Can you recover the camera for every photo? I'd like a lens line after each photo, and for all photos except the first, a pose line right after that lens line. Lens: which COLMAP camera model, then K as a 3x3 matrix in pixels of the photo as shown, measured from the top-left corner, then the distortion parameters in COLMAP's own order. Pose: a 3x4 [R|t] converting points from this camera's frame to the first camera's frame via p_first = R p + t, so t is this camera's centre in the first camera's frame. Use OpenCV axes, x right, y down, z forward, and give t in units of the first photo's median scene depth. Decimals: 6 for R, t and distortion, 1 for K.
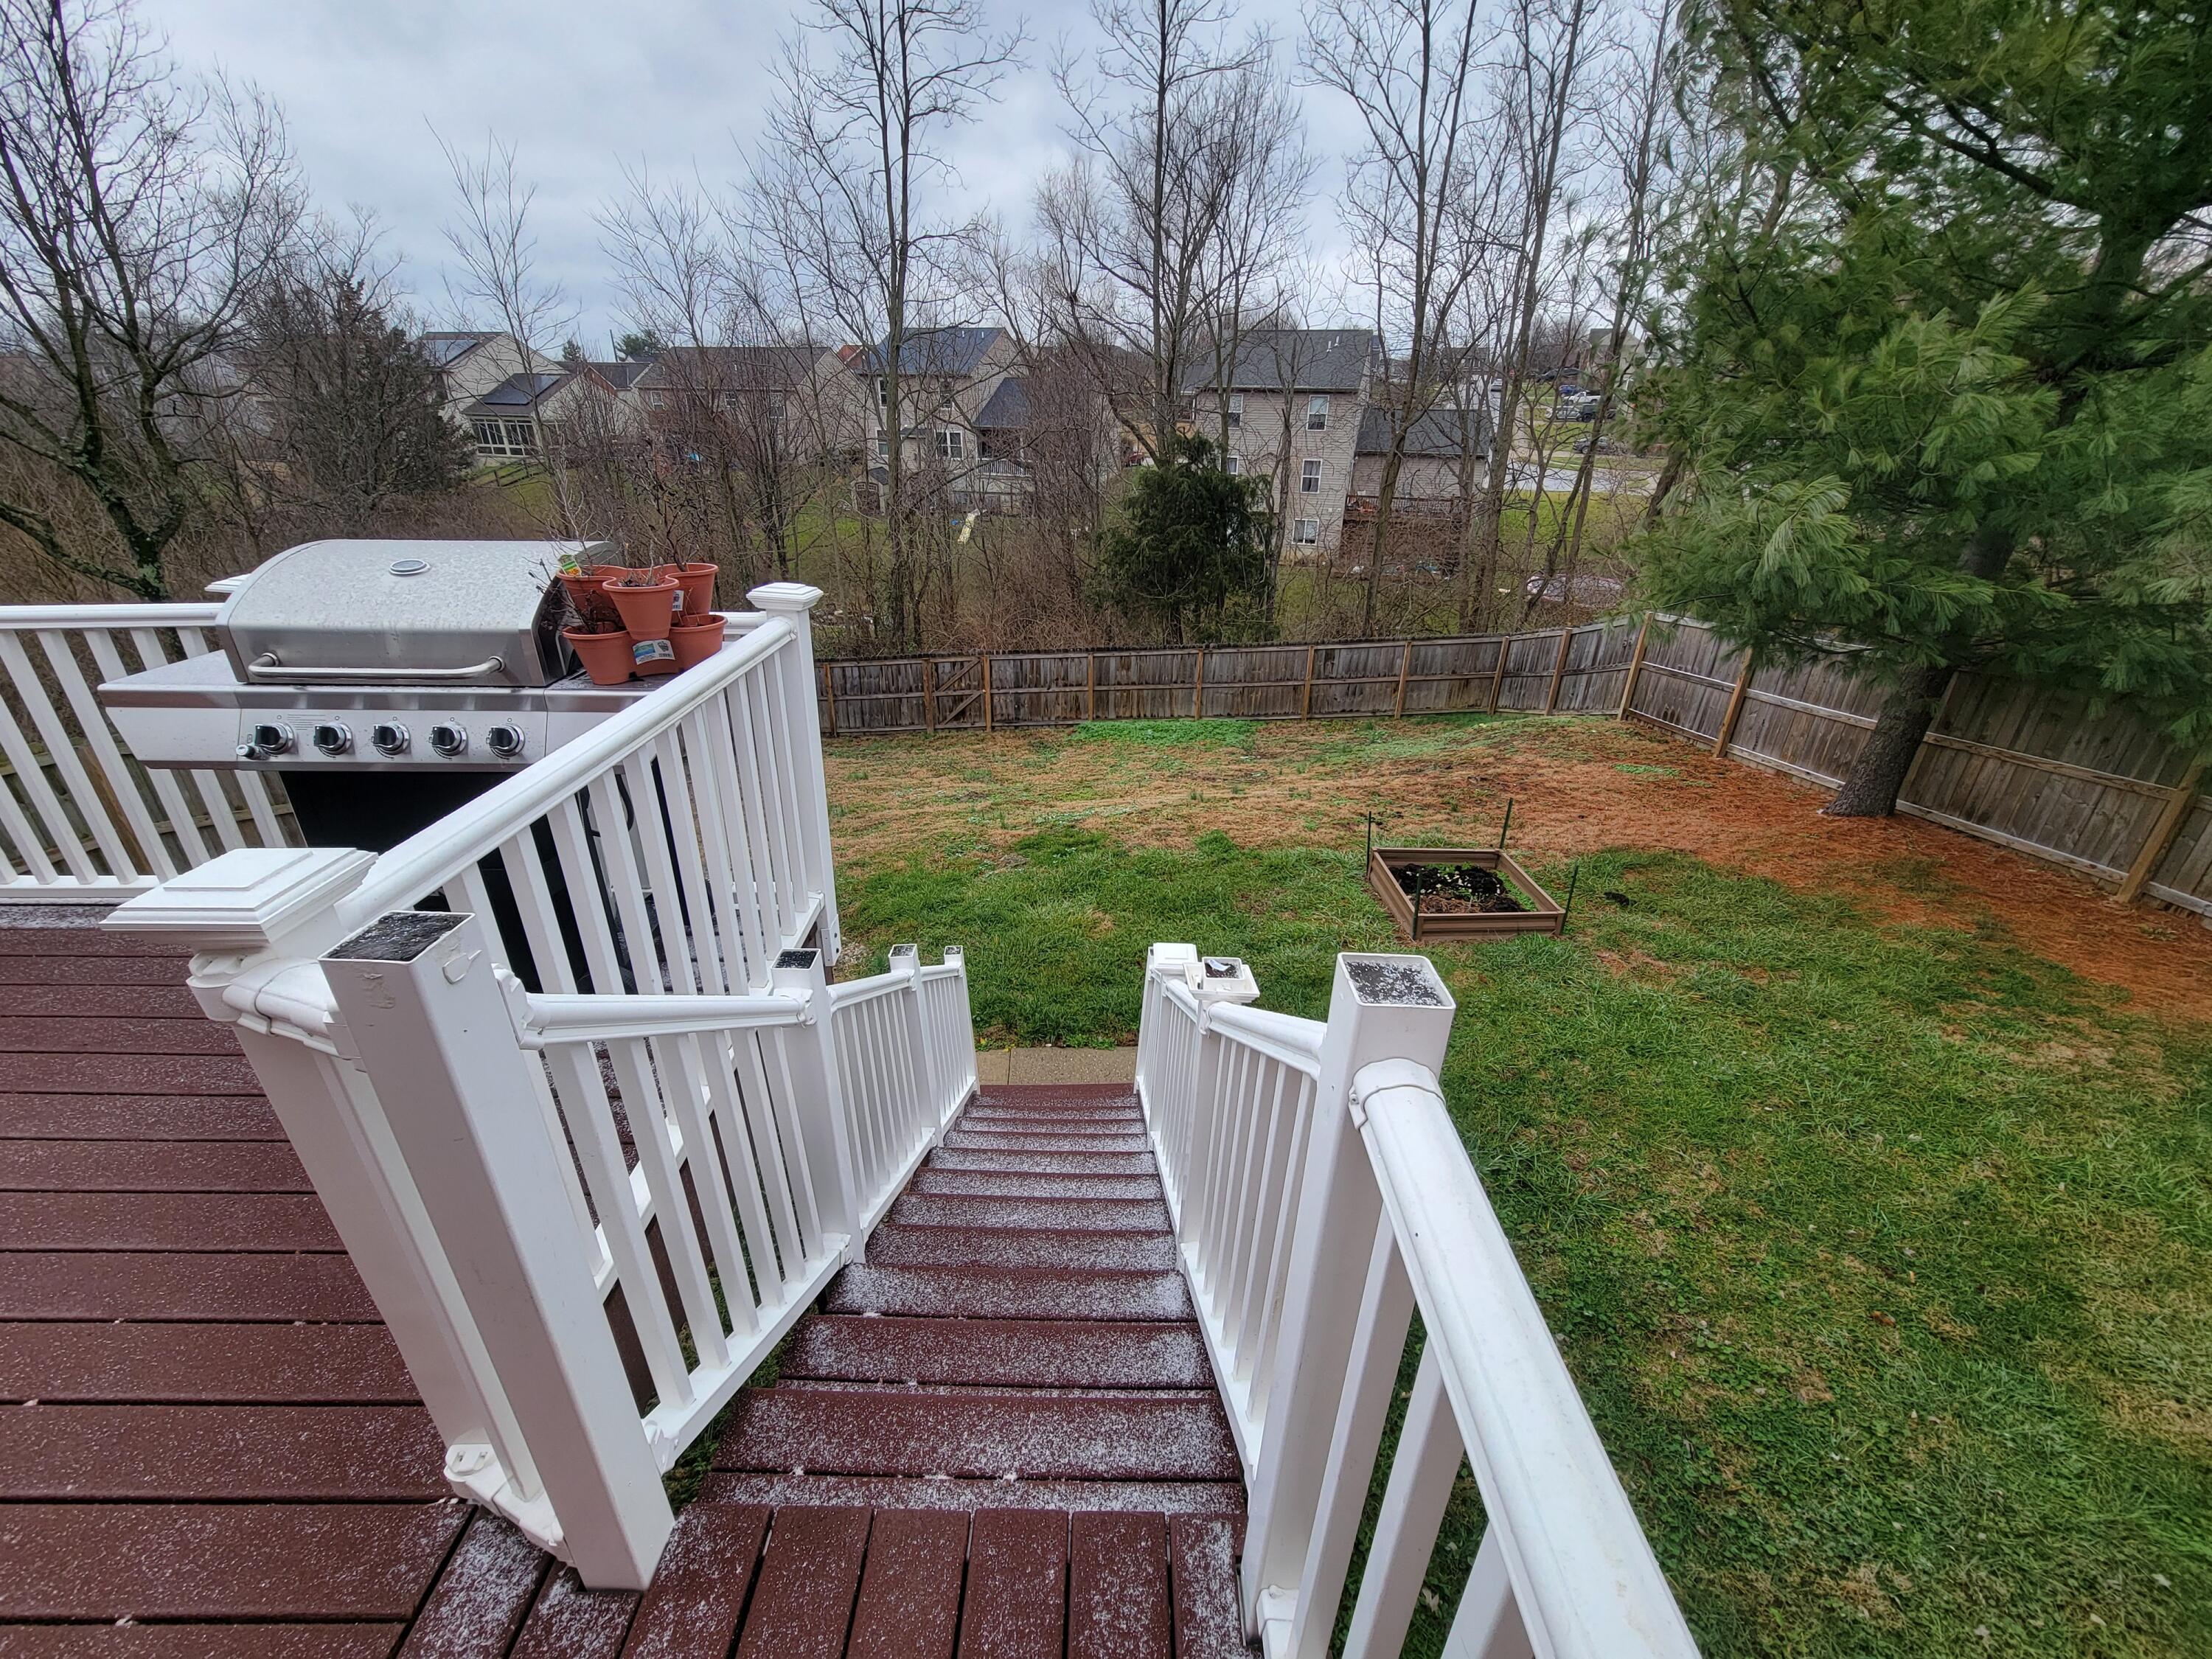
lens RADIAL K [[901.3, 0, 1120.0], [0, 901.3, 847.7], [0, 0, 1]] dist [-0.002180, 0.001065]
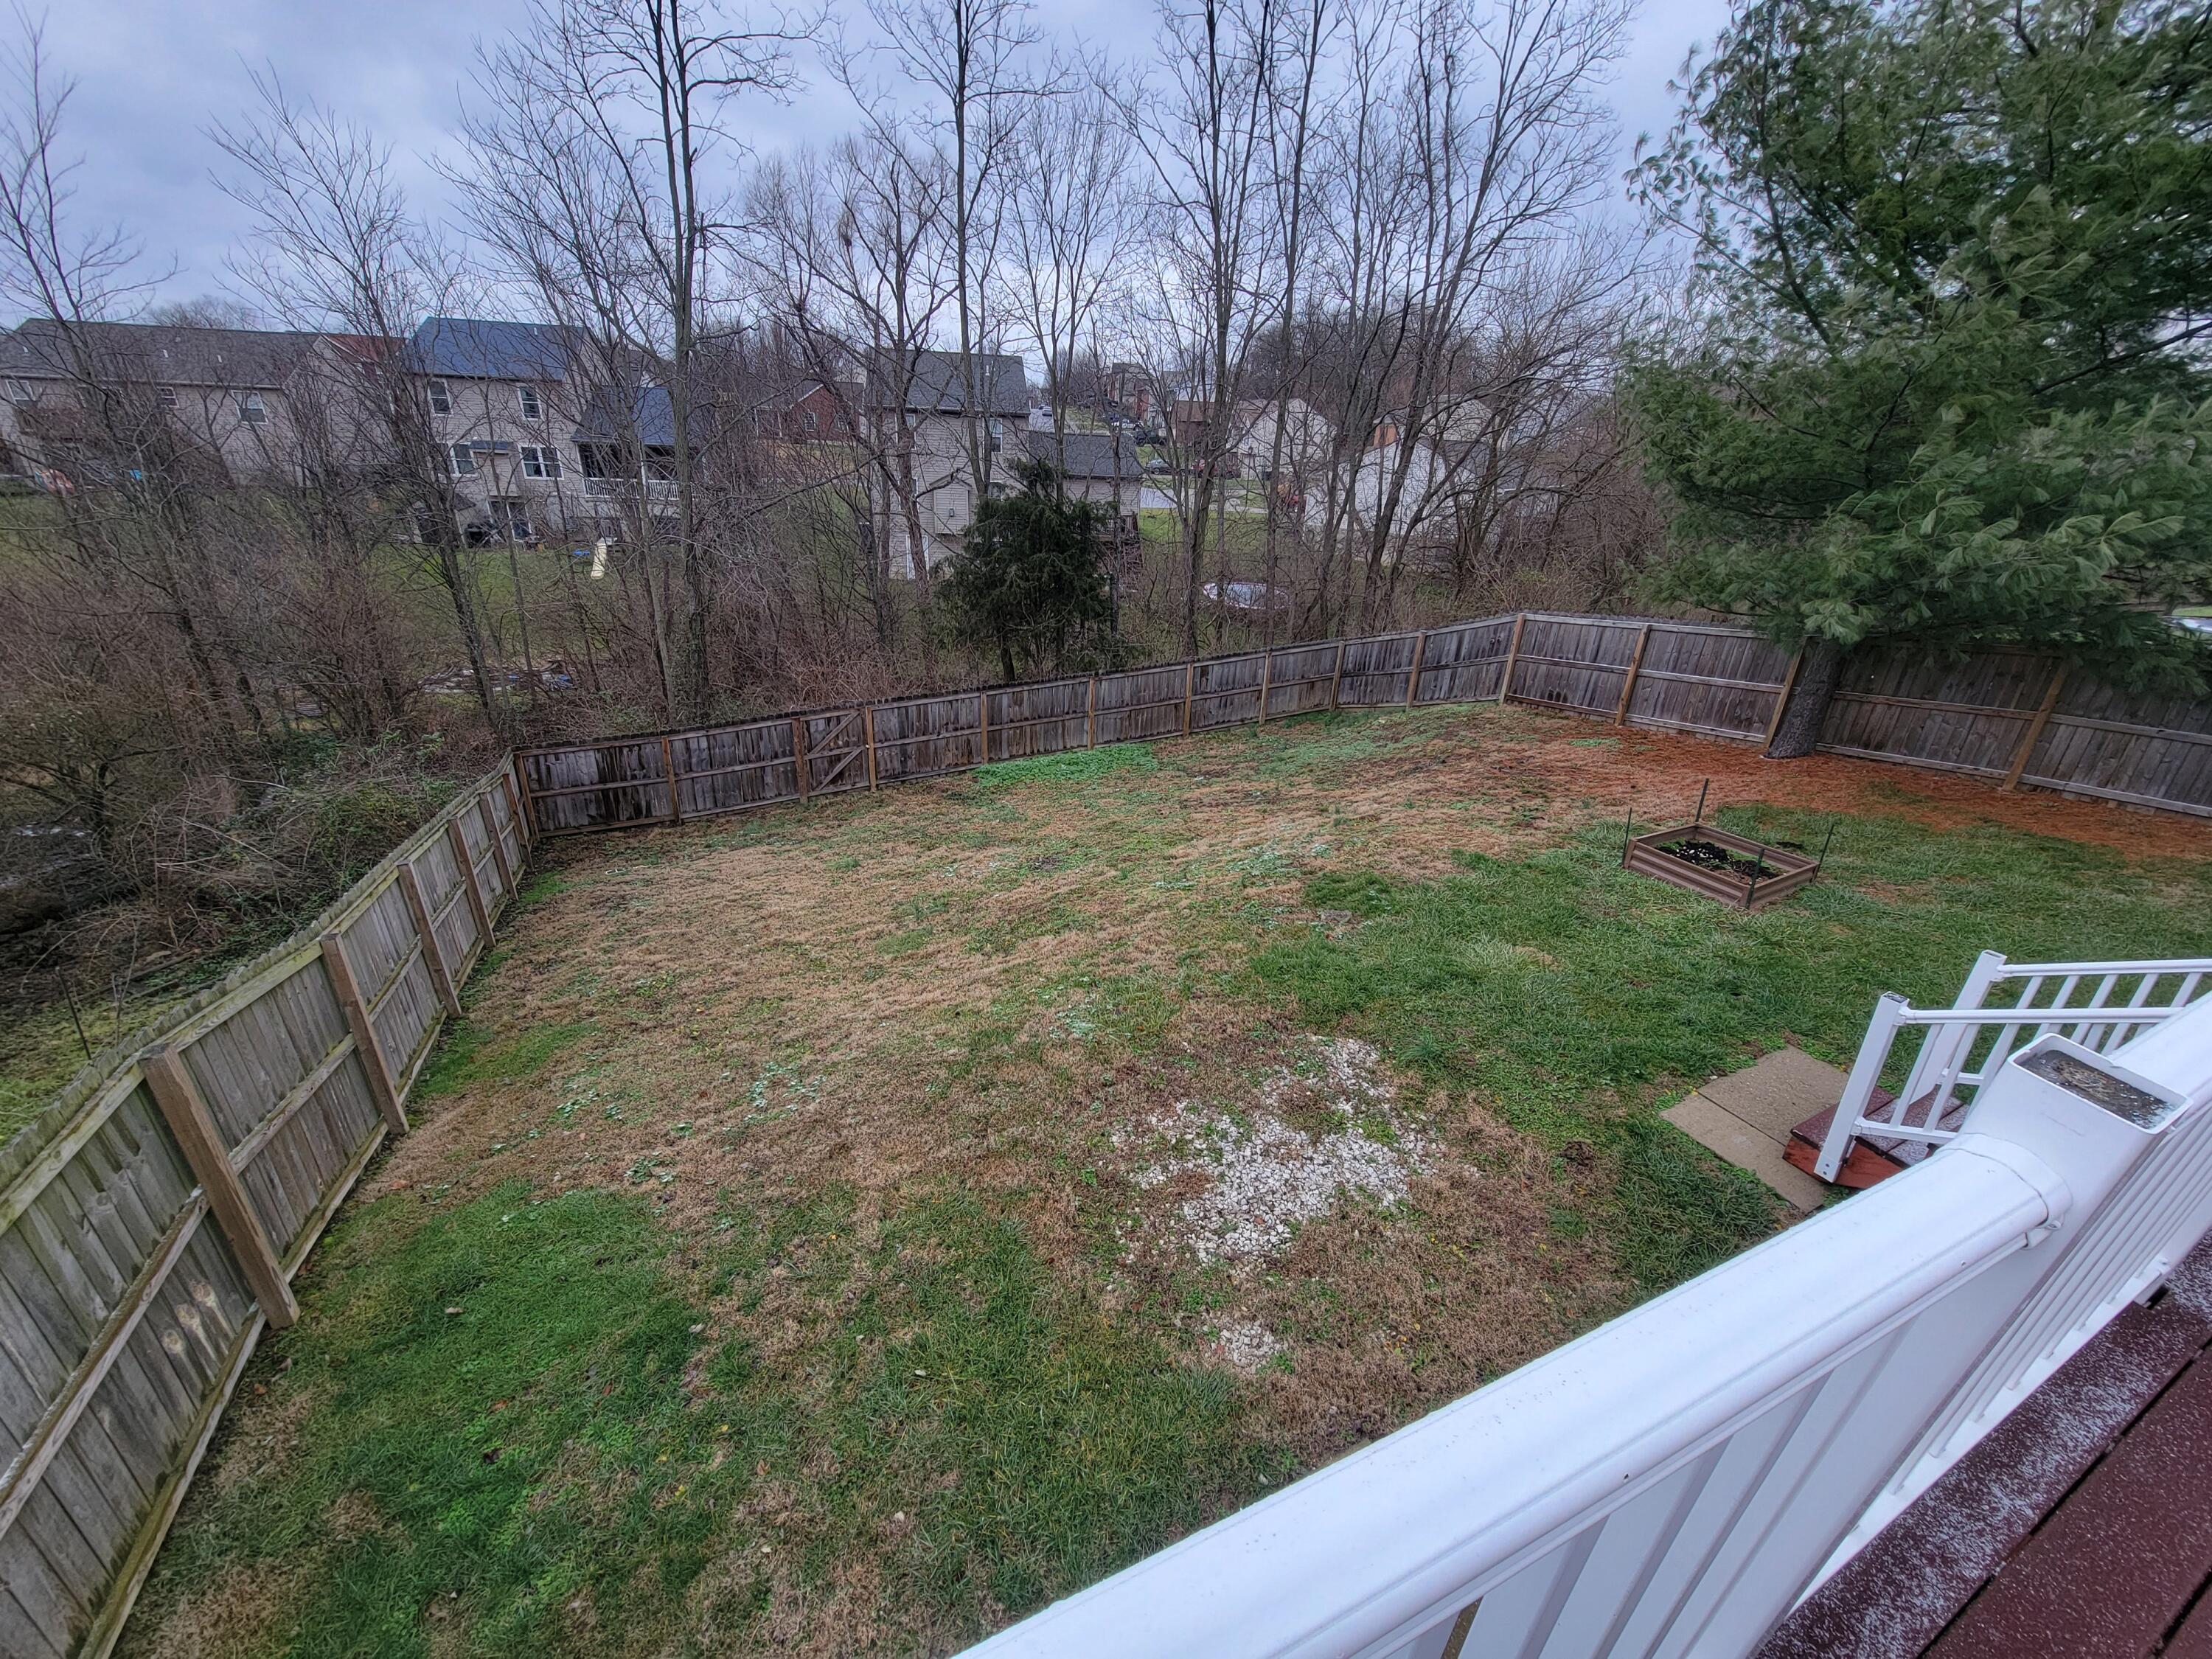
lens RADIAL K [[901.3, 0, 1129.7], [0, 901.3, 841.9], [0, 0, 1]] dist [-0.002180, 0.001065]
pose [[0.890290, -0.168836, 0.422940, -0.315513], [0.177528, 0.983931, 0.019083, -0.053867], [-0.419366, 0.058094, 0.905957, 0.099325]]
